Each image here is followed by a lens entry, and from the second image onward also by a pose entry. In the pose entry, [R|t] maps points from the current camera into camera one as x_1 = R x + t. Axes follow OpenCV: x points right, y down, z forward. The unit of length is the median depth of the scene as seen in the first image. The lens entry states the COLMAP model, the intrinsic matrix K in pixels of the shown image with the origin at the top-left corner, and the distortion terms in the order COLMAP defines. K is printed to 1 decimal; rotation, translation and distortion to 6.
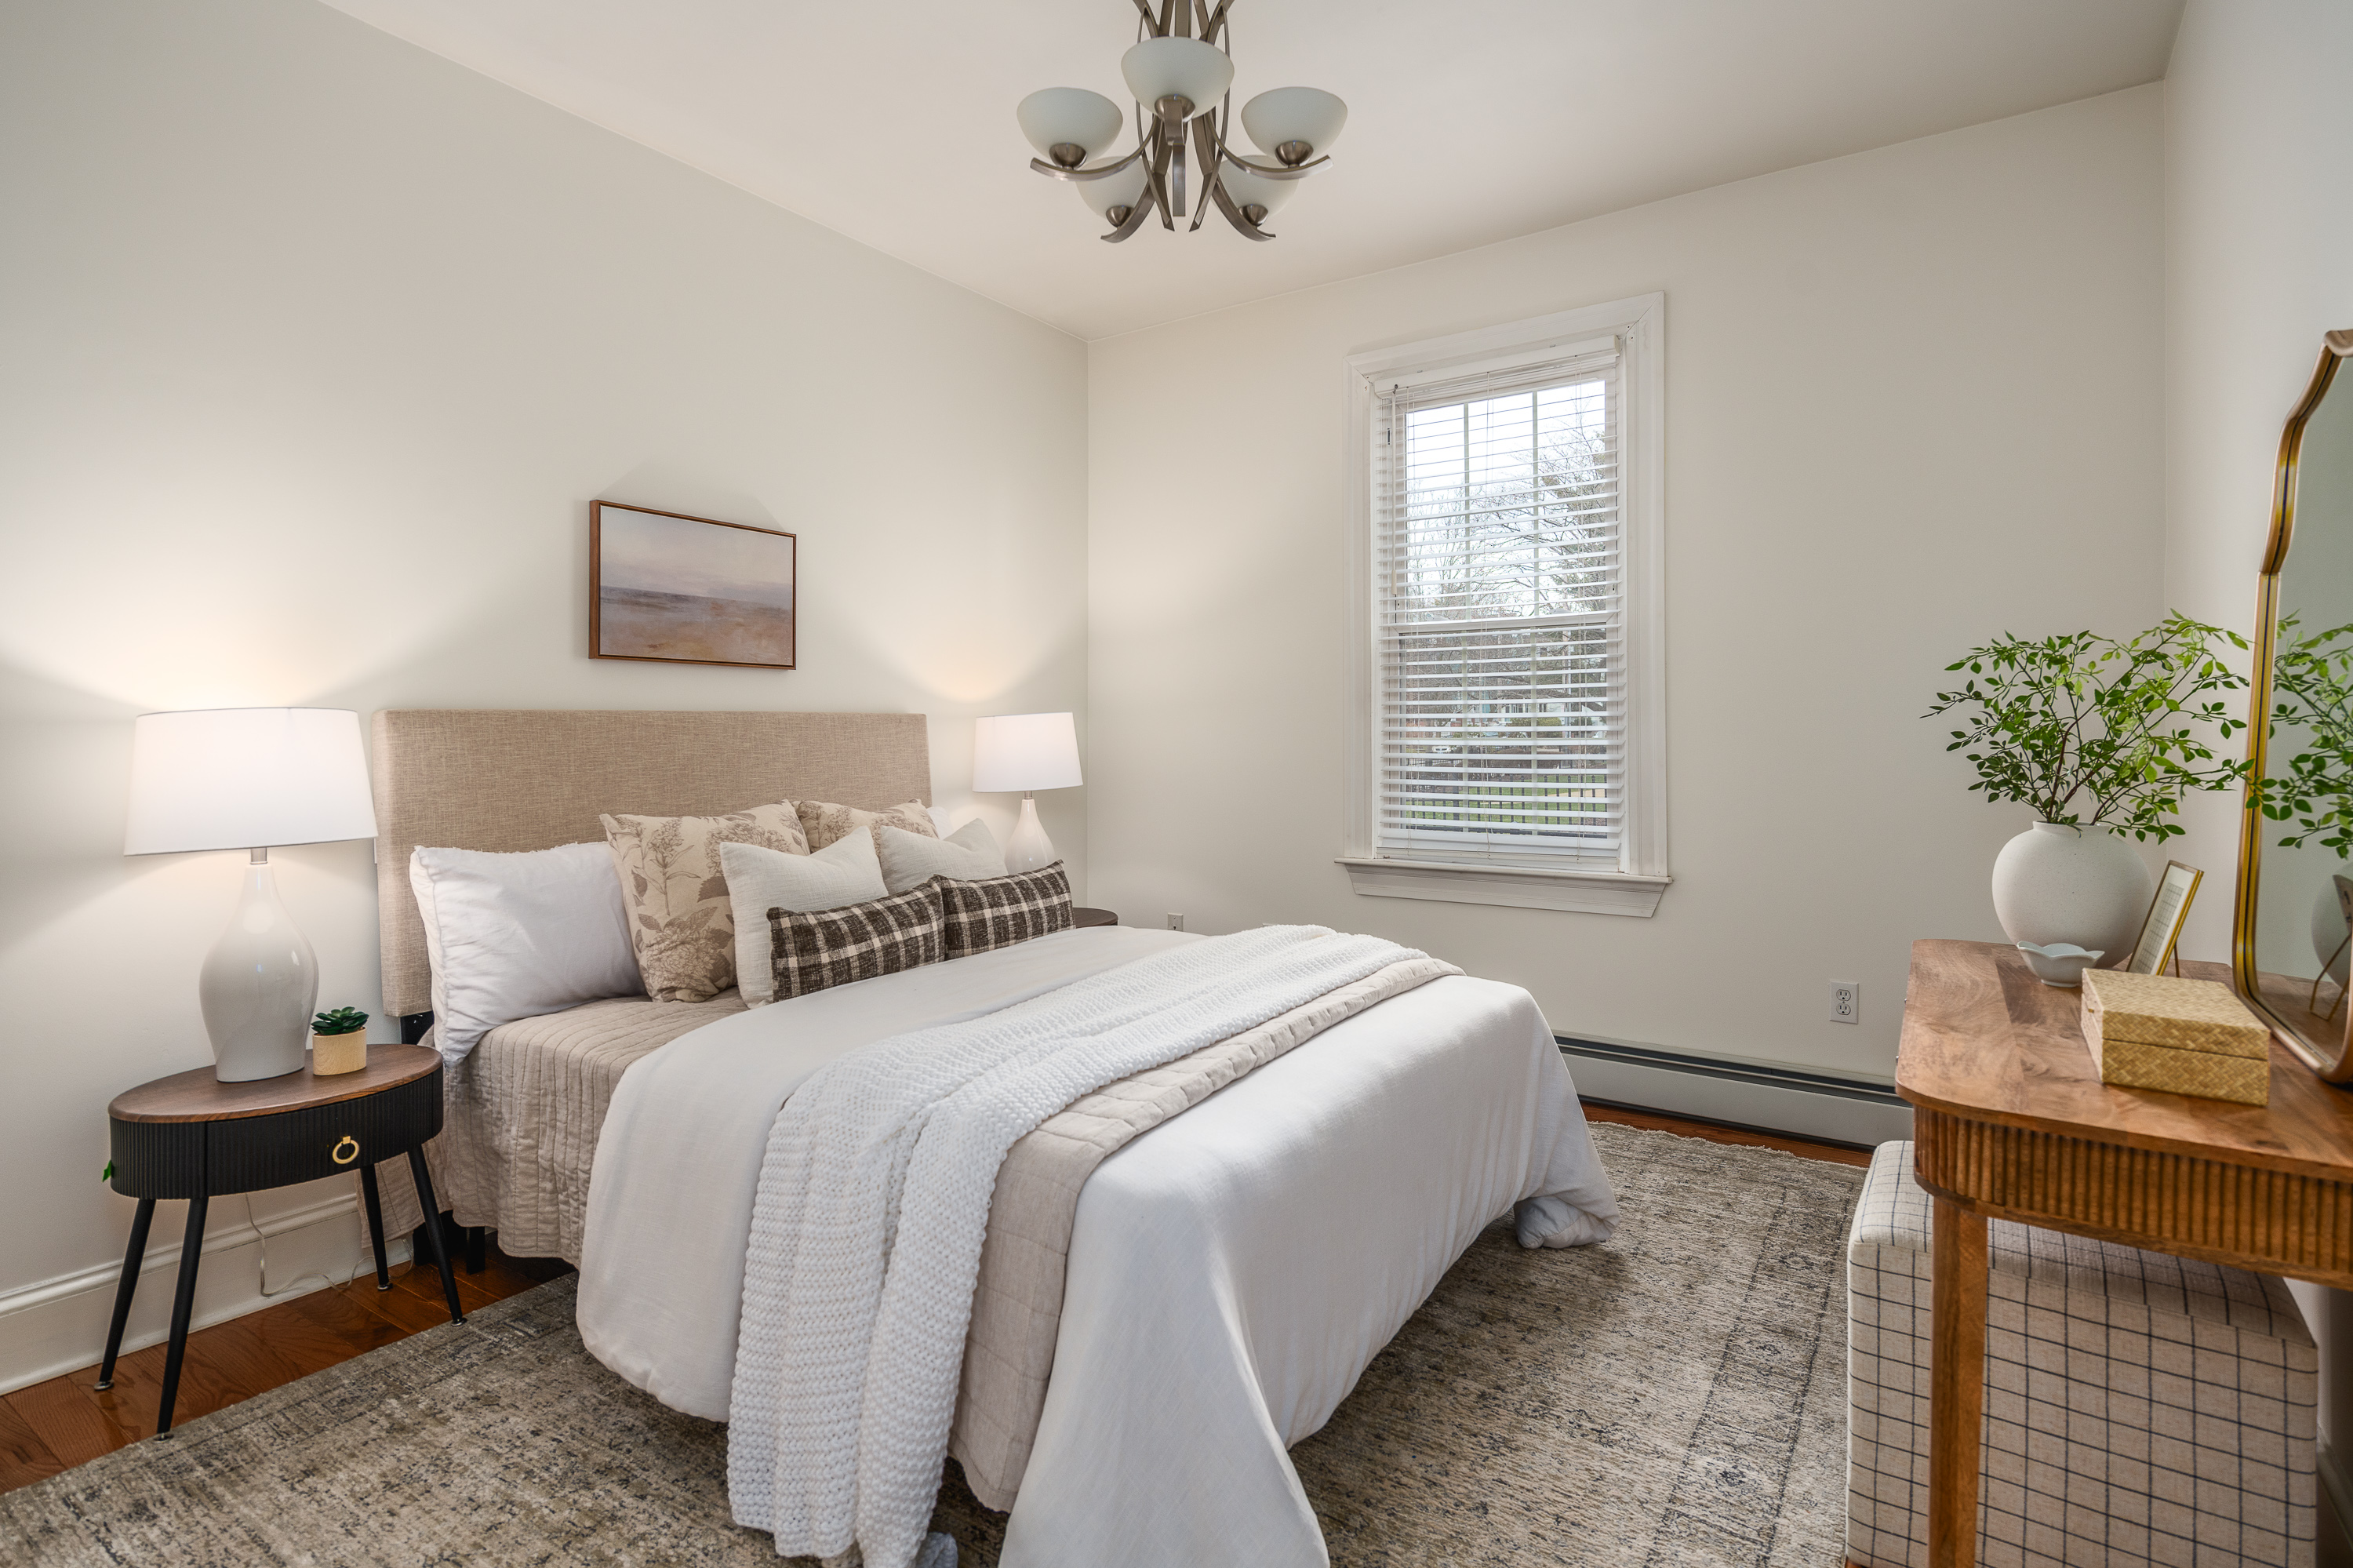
lens RADIAL K [[1104.1, 0, 1176.5], [0, 1104.1, 784.0], [0, 0, 1]] dist [-0.000912, -0.000170]
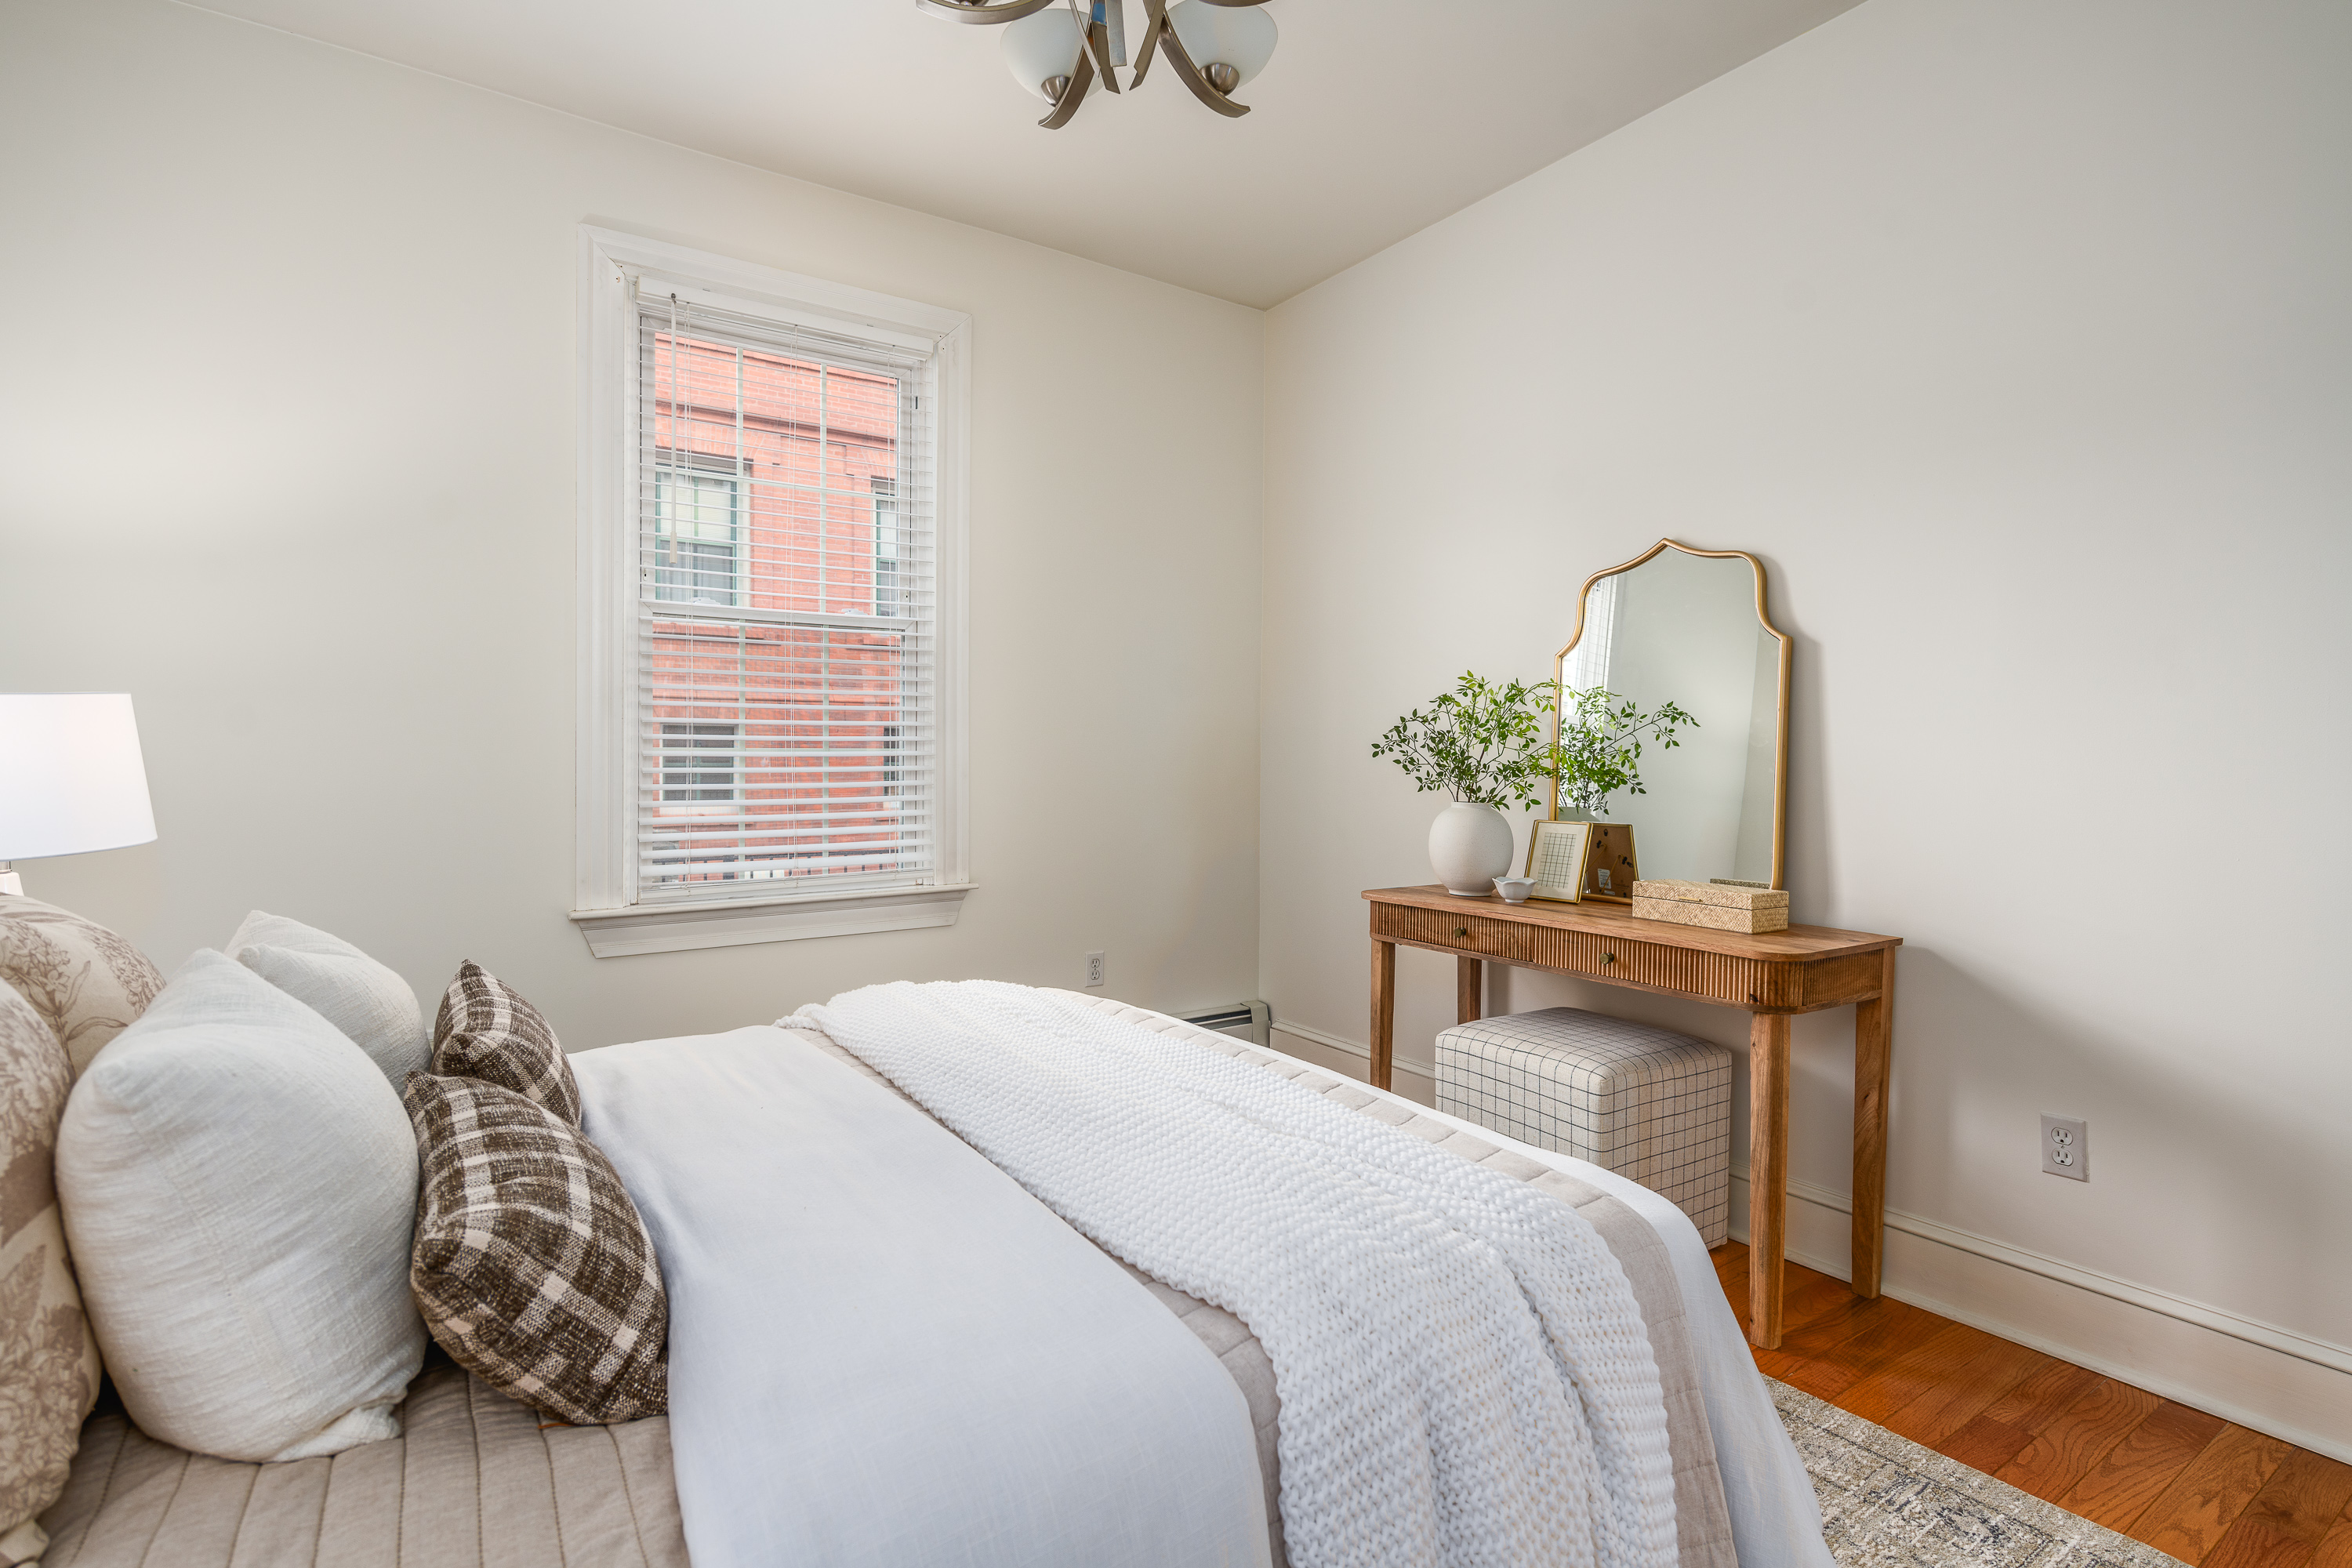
lens RADIAL K [[1103.6, 0, 1176.0], [0, 1103.6, 784.0], [0, 0, 1]] dist [-0.000912, -0.000170]
pose [[0.371946, -0.022829, 0.927974, -0.437750], [0.036252, 0.999292, 0.010053, -0.011850], [-0.927546, 0.029902, 0.372510, 0.428554]]
